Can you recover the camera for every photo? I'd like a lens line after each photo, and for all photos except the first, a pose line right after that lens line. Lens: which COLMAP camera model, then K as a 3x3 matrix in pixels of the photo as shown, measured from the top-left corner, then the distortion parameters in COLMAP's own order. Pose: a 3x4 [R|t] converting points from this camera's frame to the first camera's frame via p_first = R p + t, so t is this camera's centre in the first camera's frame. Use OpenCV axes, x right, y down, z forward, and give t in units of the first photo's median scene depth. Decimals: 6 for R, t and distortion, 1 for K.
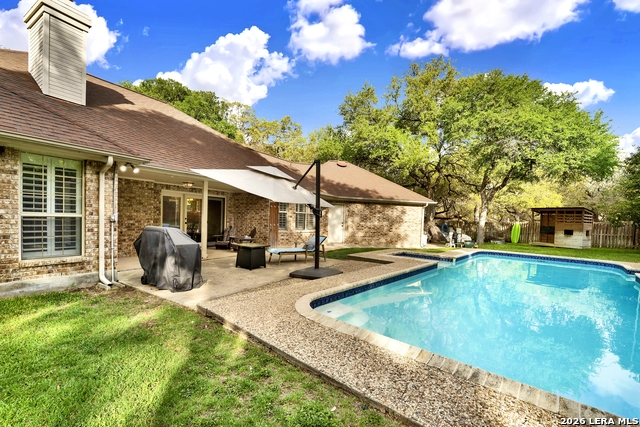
lens RADIAL K [[270.4, 0, 321.1], [0, 270.4, 228.9], [0, 0, 1]] dist [-0.030483, -0.000202]
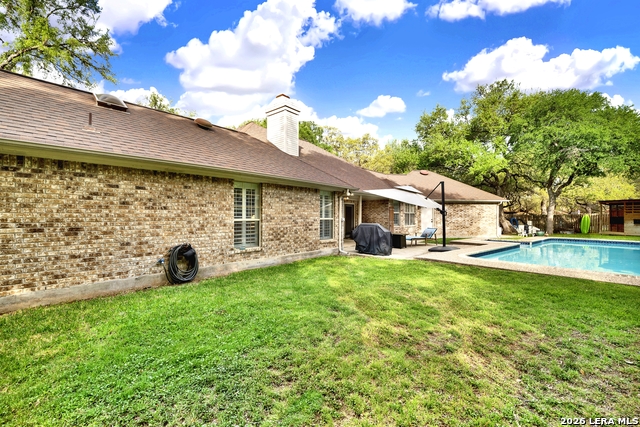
lens RADIAL K [[273.9, 0, 322.7], [0, 273.9, 216.8], [0, 0, 1]] dist [-0.020217, 0.000159]
pose [[0.987283, -0.033099, -0.155486, -0.187521], [0.026580, 0.998686, -0.043824, 0.006384], [0.156732, 0.039134, 0.986866, -0.302229]]
